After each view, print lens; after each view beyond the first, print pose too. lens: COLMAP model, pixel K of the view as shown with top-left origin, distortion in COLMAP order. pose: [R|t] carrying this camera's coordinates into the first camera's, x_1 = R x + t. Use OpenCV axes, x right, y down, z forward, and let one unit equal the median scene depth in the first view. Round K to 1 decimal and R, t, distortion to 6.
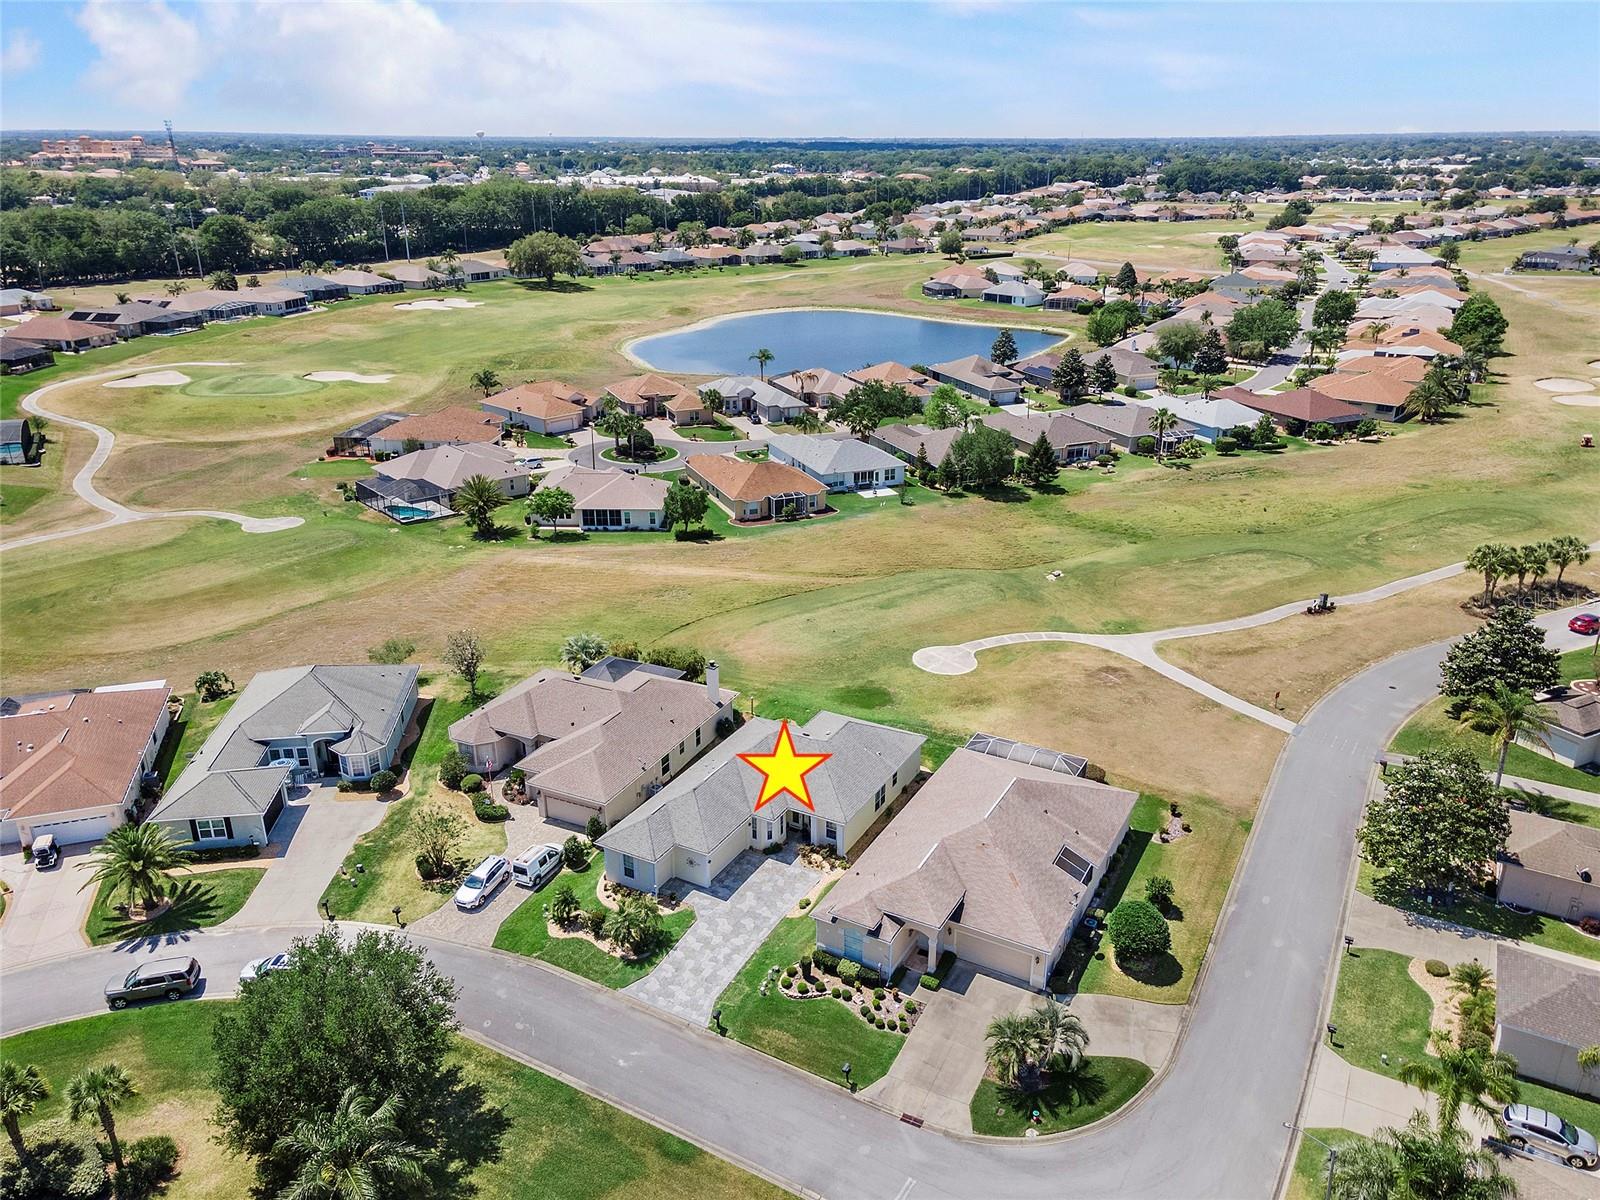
lens RADIAL K [[1161.0, 0, 807.7], [0, 1161.0, 611.5], [0, 0, 1]] dist [0.037074, 0.014282]
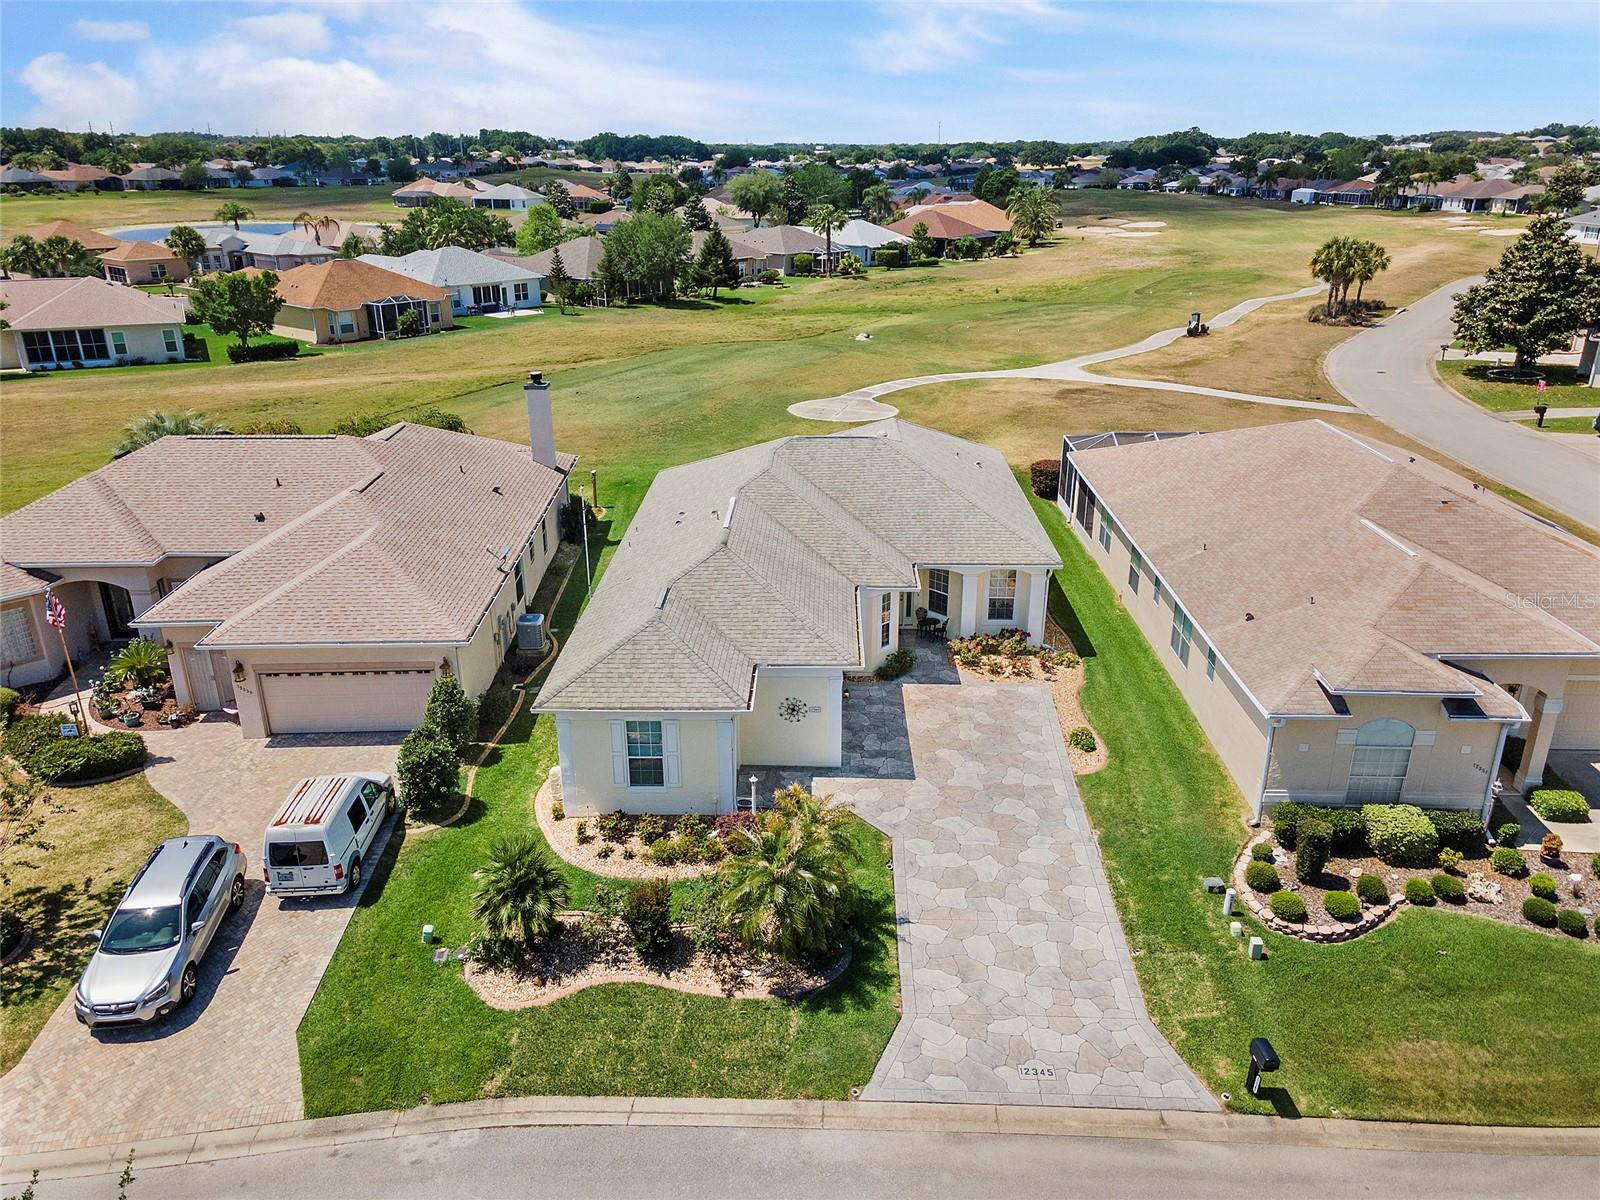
lens RADIAL K [[1161.0, 0, 809.6], [0, 1161.0, 601.2], [0, 0, 1]] dist [0.037074, 0.014282]
pose [[0.884949, -0.168320, 0.434205, -0.121754], [0.173570, 0.984427, 0.027863, 0.083050], [-0.432134, 0.050707, 0.900383, 0.318788]]
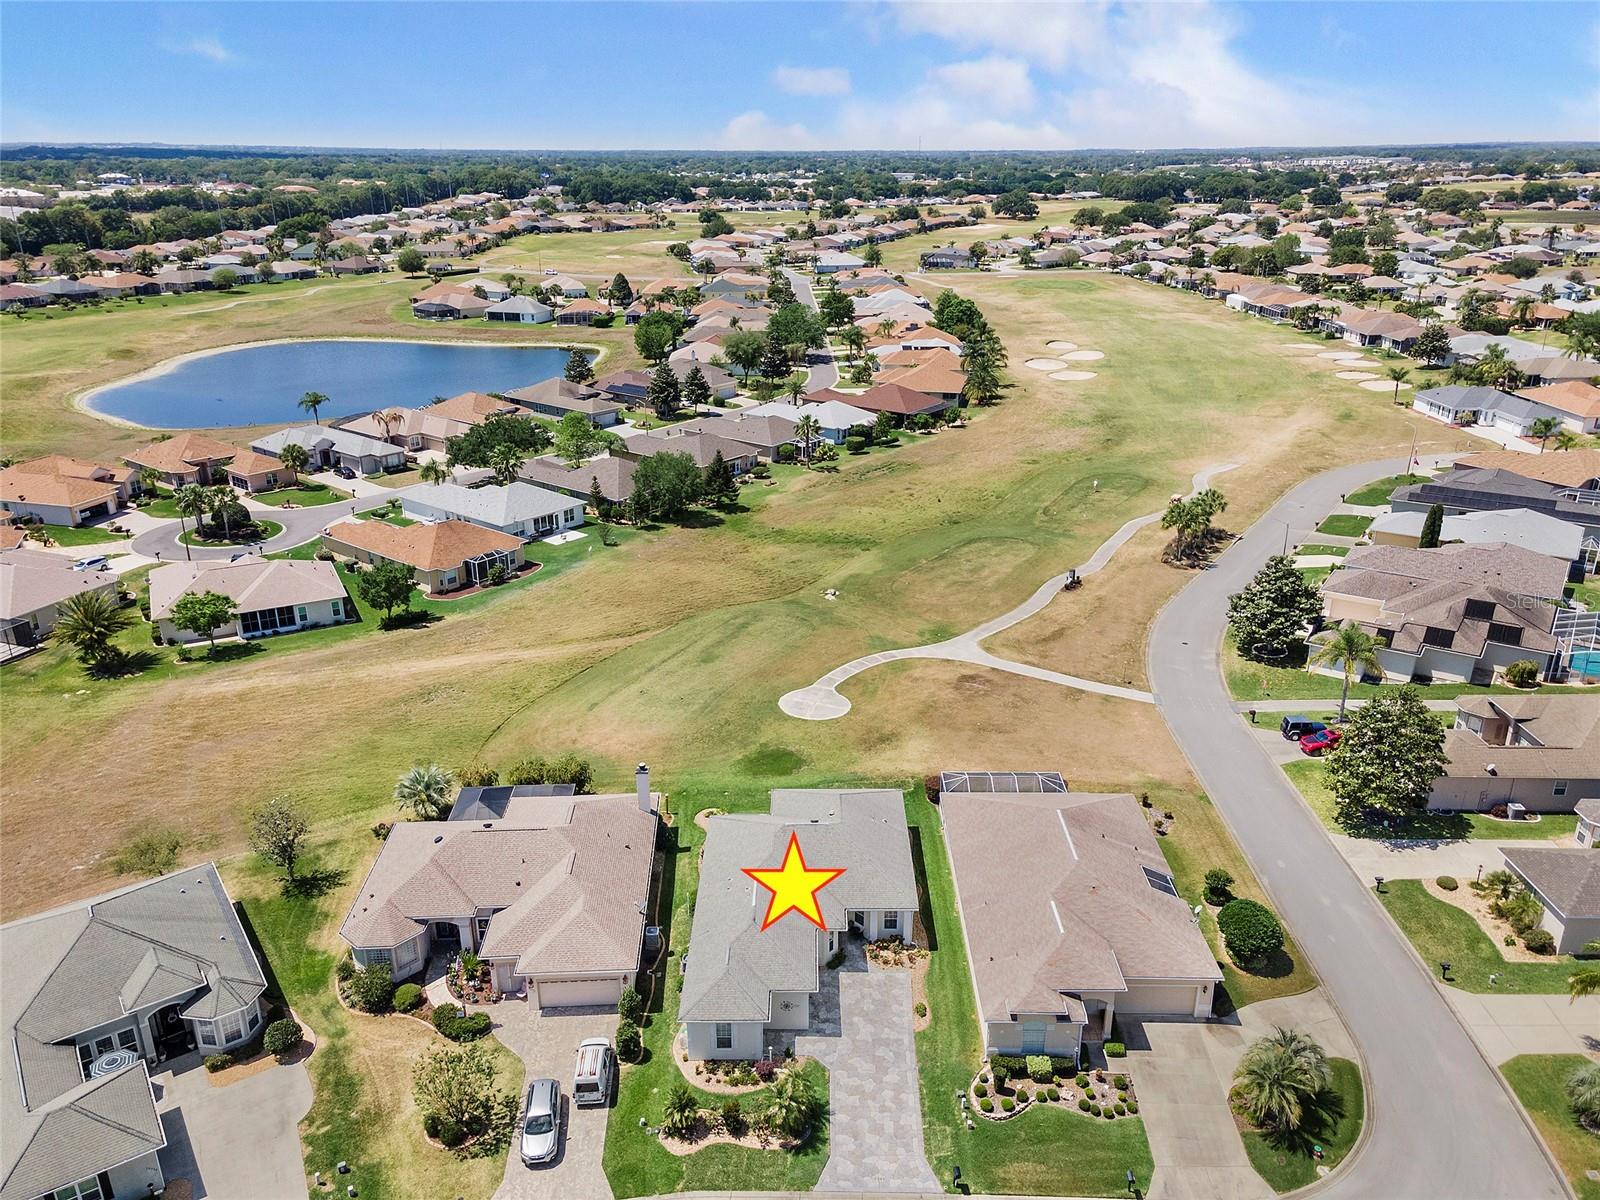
lens RADIAL K [[1161.0, 0, 806.5], [0, 1161.0, 632.7], [0, 0, 1]] dist [0.037074, 0.014282]
pose [[0.879027, -0.183564, 0.440017, -0.197040], [0.180597, 0.982335, 0.049023, -0.042001], [-0.441243, 0.036374, 0.896650, 0.111978]]
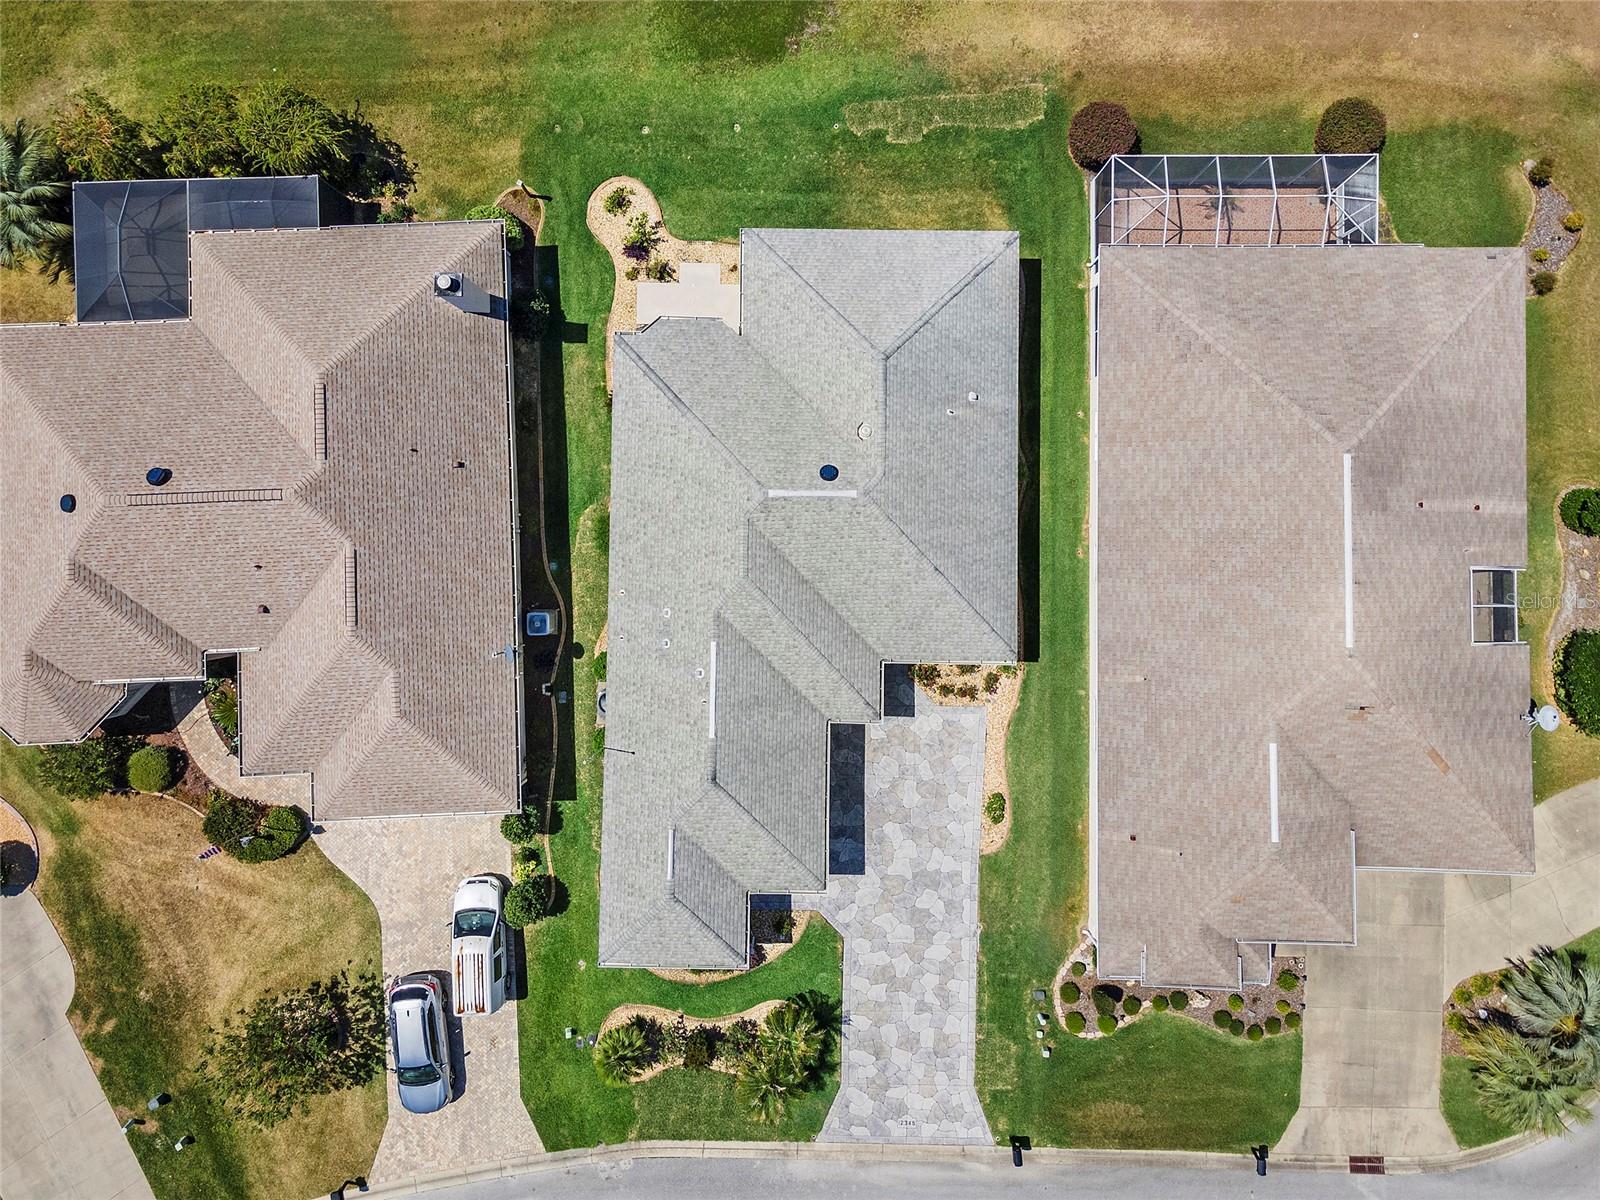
lens RADIAL K [[1161.0, 0, 793.2], [0, 1161.0, 560.5], [0, 0, 1]] dist [0.037074, 0.014282]
pose [[0.883241, -0.468593, 0.017472, -0.019428], [0.188242, 0.388448, 0.902038, -0.142700], [-0.429476, -0.793428, 0.431302, 0.426675]]
